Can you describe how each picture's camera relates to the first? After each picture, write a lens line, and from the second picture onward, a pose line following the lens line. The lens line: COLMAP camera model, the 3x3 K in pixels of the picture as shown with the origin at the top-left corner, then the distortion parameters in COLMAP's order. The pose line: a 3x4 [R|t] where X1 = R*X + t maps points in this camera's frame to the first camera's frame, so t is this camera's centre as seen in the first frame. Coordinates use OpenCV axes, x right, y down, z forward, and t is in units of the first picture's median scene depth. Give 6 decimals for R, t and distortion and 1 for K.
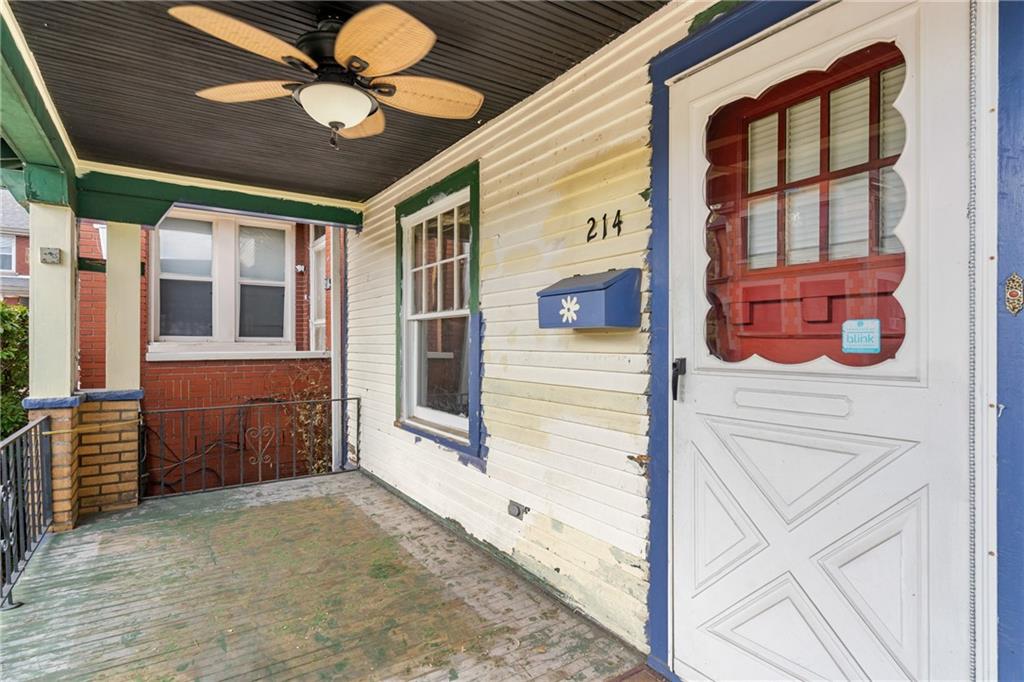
lens RADIAL K [[522.4, 0, 505.3], [0, 522.4, 334.2], [0, 0, 1]] dist [0.005420, 0.000204]
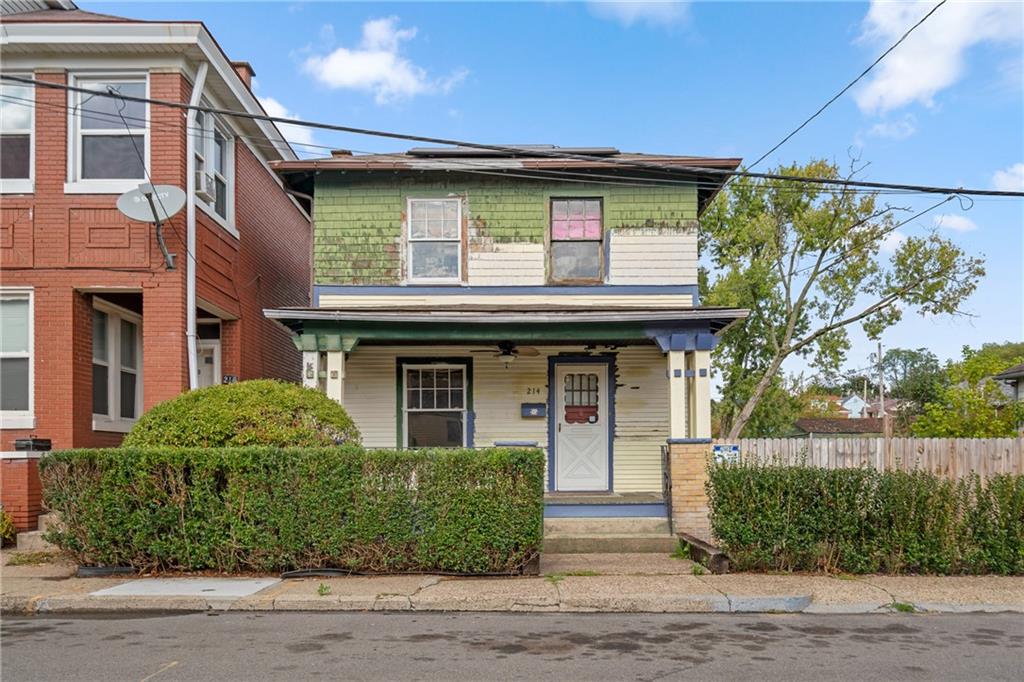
lens RADIAL K [[784.2, 0, 508.3], [0, 784.2, 351.1], [0, 0, 1]] dist [0.008997, 0.000638]
pose [[0.557245, 0.115613, 0.822260, -5.250225], [-0.006656, 0.990850, -0.134807, 0.322023], [-0.830322, 0.069647, 0.552915, -2.333016]]
